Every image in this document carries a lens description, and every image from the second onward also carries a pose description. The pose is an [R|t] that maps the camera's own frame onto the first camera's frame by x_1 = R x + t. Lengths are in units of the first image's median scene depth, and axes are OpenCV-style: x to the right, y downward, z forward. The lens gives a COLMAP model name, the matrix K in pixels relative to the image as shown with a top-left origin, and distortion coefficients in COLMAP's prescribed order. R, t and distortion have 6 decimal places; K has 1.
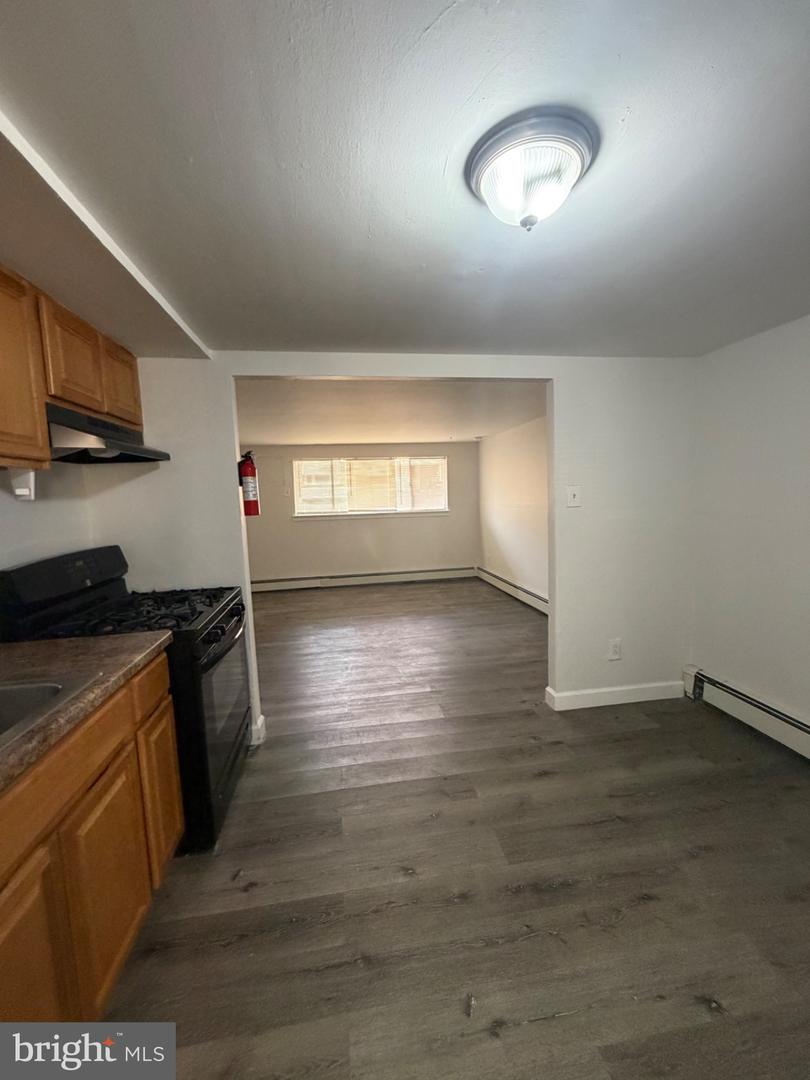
lens RADIAL K [[430.9, 0, 405.6], [0, 430.9, 536.4], [0, 0, 1]] dist [0.000974, 0.000190]
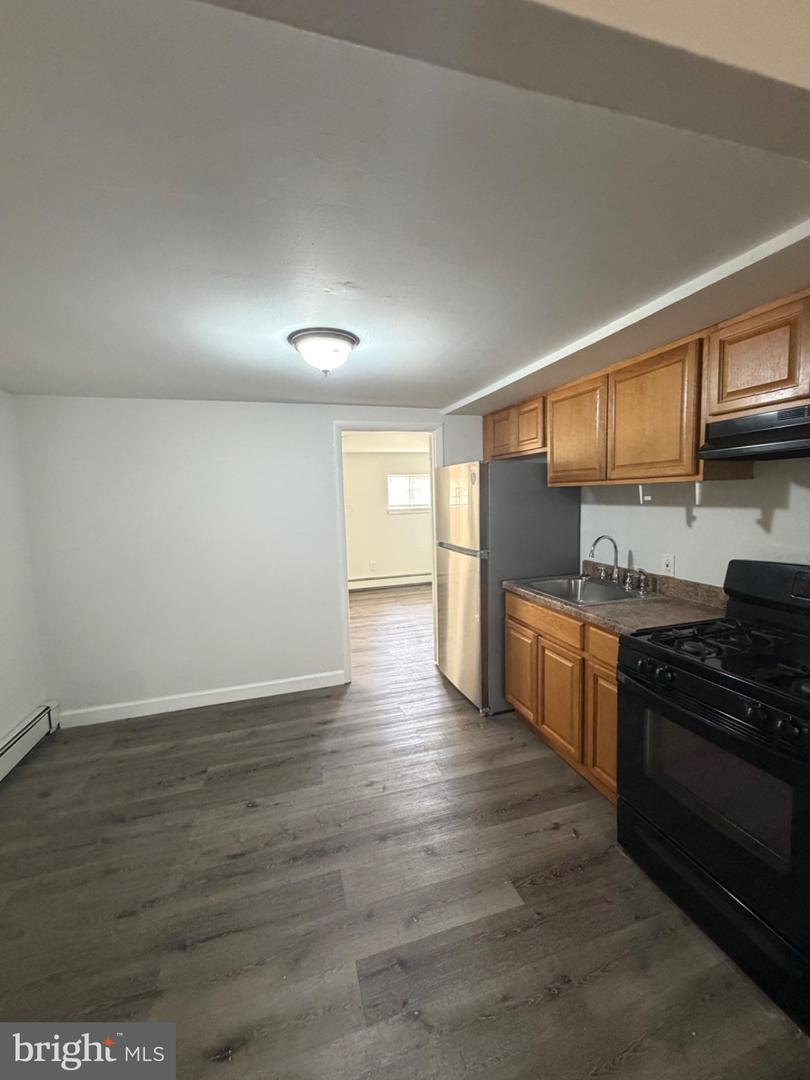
lens RADIAL K [[430.9, 0, 405.6], [0, 430.9, 536.4], [0, 0, 1]] dist [0.000974, 0.000190]
pose [[-0.988441, 0.078997, -0.129399, 0.085345], [0.052673, 0.979290, 0.195491, -0.143769], [0.142162, 0.186416, -0.972131, 1.083483]]
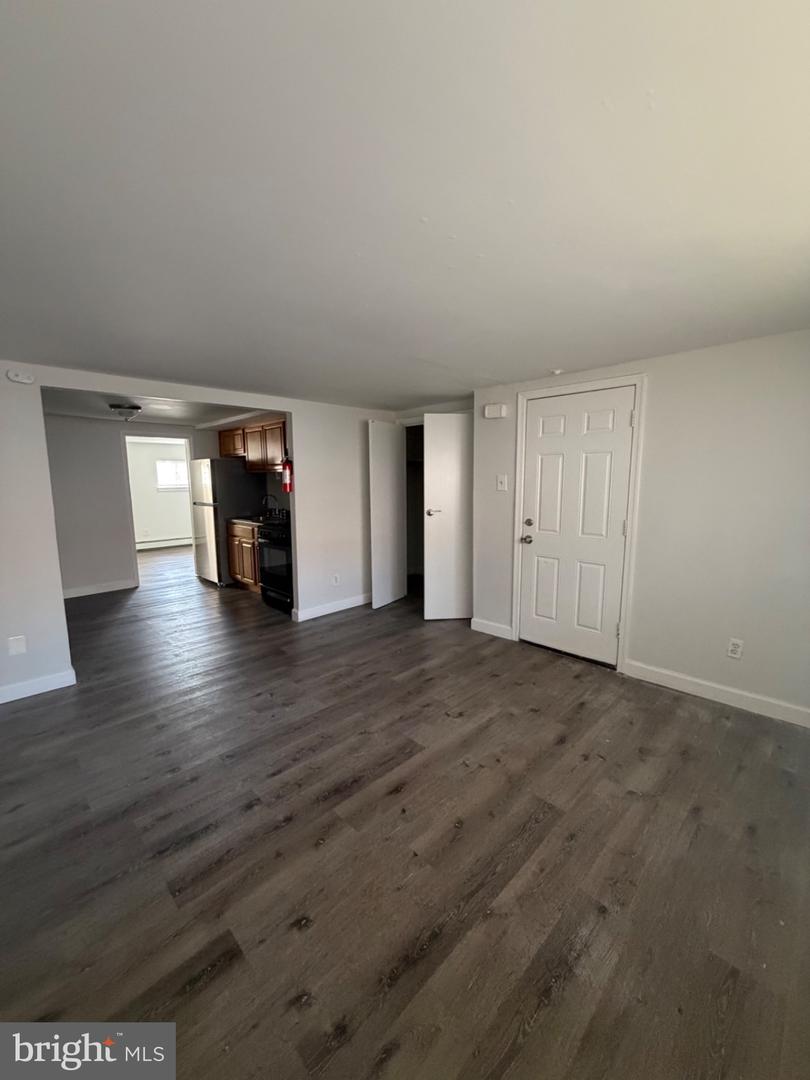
lens RADIAL K [[430.9, 0, 405.6], [0, 430.9, 536.4], [0, 0, 1]] dist [0.000974, 0.000190]
pose [[-0.811164, 0.120296, -0.572313, 0.228026], [-0.019506, 0.972506, 0.232060, -0.238628], [0.584493, 0.199402, -0.786515, 2.253718]]
